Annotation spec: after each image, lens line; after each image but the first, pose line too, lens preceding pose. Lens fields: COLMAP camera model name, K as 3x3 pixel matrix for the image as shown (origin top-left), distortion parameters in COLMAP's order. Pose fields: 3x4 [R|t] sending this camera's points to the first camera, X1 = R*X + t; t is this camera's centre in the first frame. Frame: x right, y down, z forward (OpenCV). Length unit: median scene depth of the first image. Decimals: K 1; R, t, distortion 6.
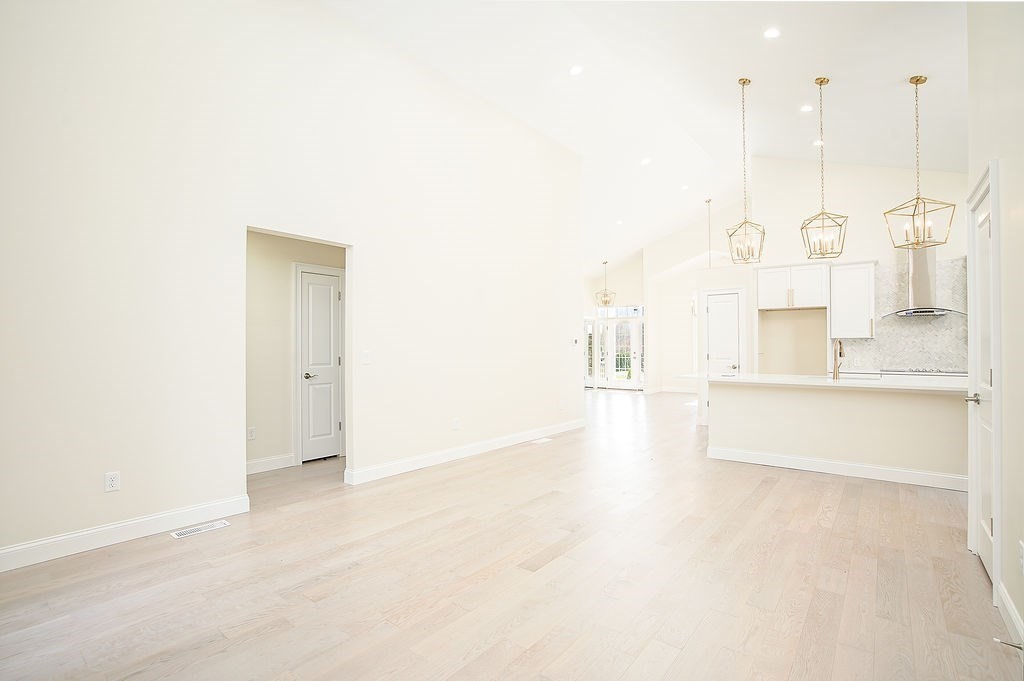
lens RADIAL K [[481.1, 0, 509.7], [0, 481.1, 341.0], [0, 0, 1]] dist [-0.062979, 0.027890]
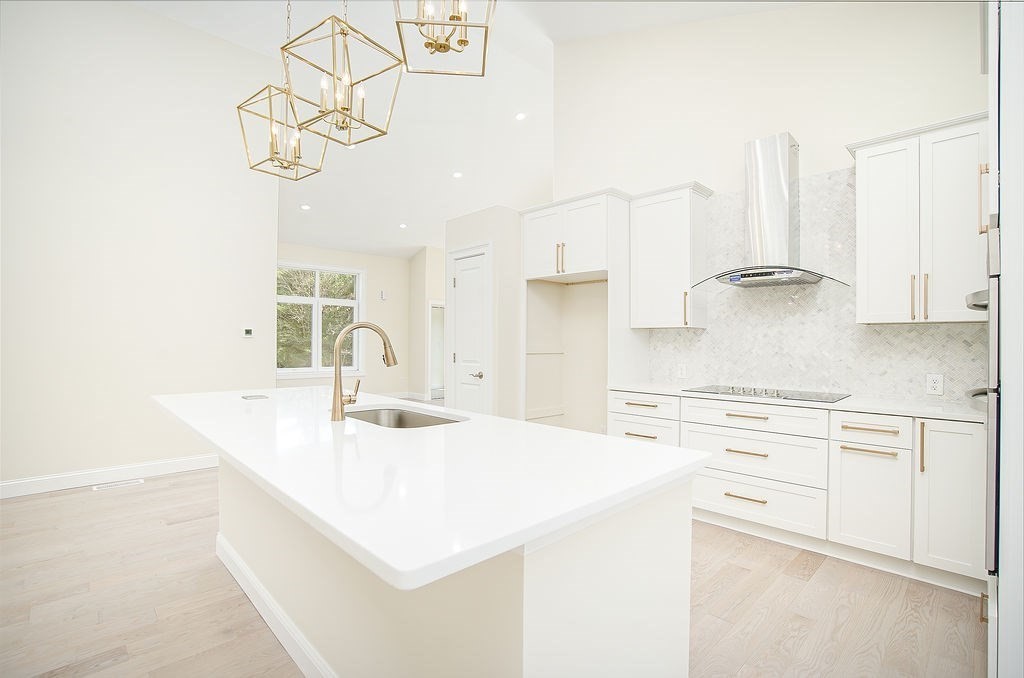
lens RADIAL K [[482.8, 0, 512.0], [0, 482.8, 339.0], [0, 0, 1]] dist [-0.058924, 0.024734]
pose [[0.991891, 0.007357, -0.126876, 0.674531], [-0.006677, 0.999961, 0.005786, 0.005079], [0.126914, -0.004892, 0.991902, 0.446268]]
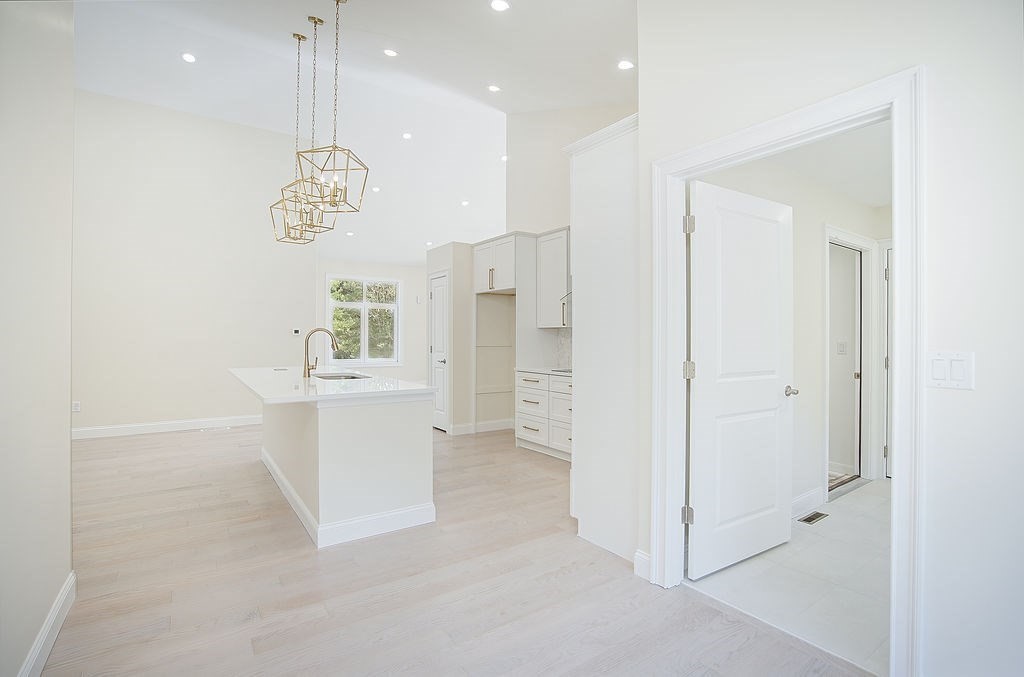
lens RADIAL K [[482.8, 0, 512.0], [0, 482.8, 338.5], [0, 0, 1]] dist [-0.058924, 0.024734]
pose [[0.959834, 0.005674, -0.280513, 0.952662], [-0.002222, 0.999918, 0.012623, 0.001804], [0.280561, -0.011493, 0.959767, 0.221268]]
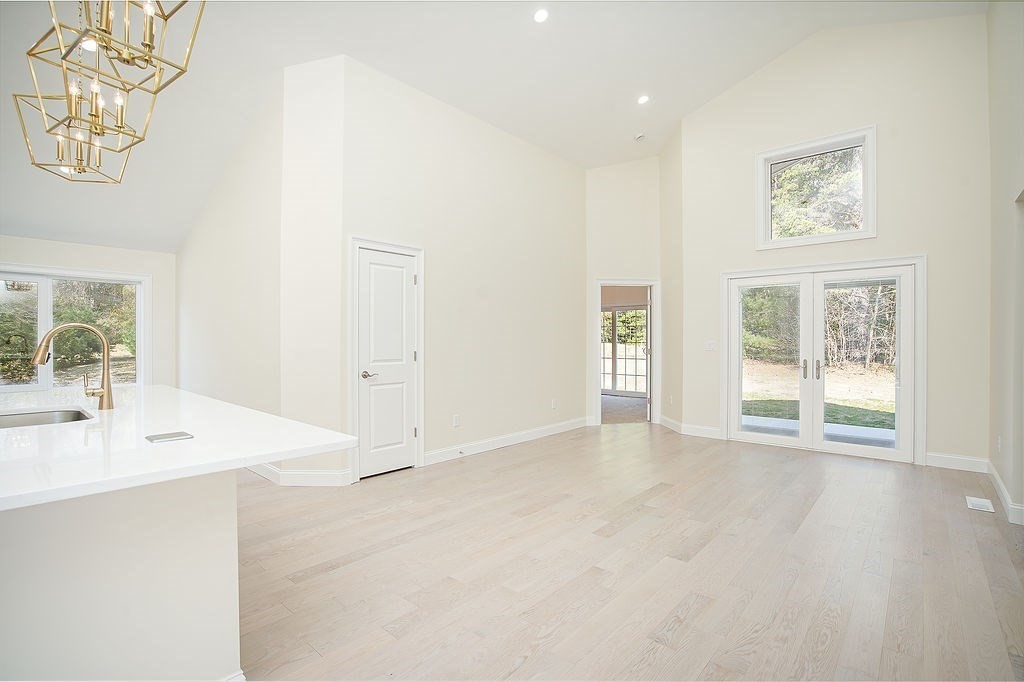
lens RADIAL K [[472.6, 0, 513.2], [0, 472.6, 344.2], [0, 0, 1]] dist [-0.061384, 0.025109]
pose [[-0.998884, 0.001331, 0.047216, 0.194889], [0.001077, 0.999985, -0.005400, 0.014634], [-0.047223, -0.005343, -0.998870, 1.075612]]
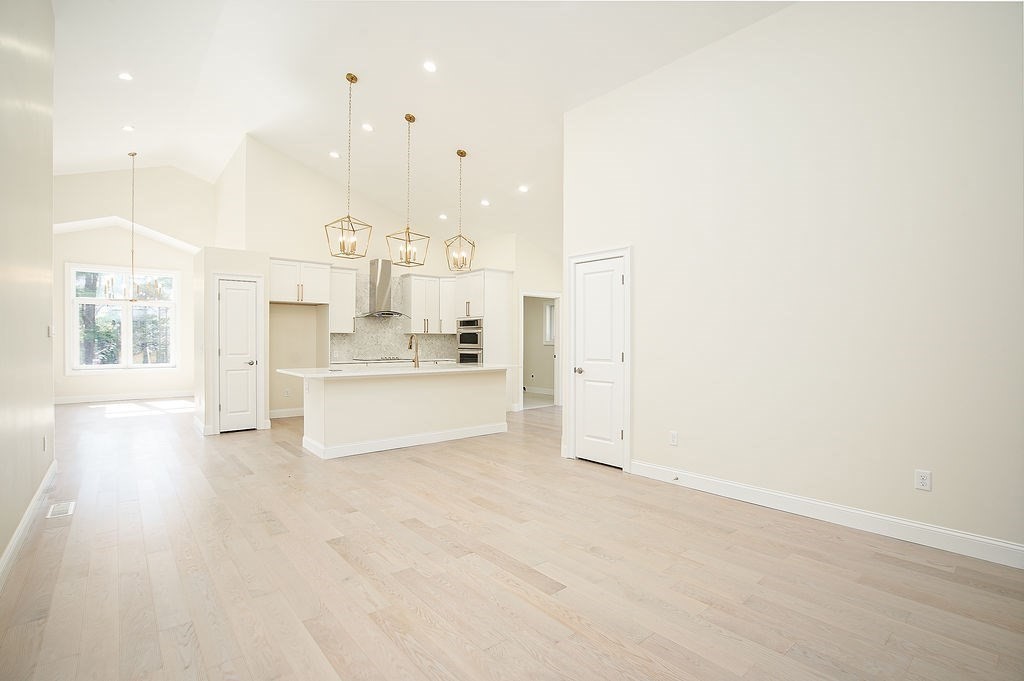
lens RADIAL K [[481.1, 0, 509.7], [0, 481.1, 341.0], [0, 0, 1]] dist [-0.062979, 0.027890]
pose [[0.191540, -0.000333, 0.981485, -0.362991], [-0.014044, 0.999897, 0.003080, 0.004080], [-0.981384, -0.014374, 0.191516, 0.391971]]
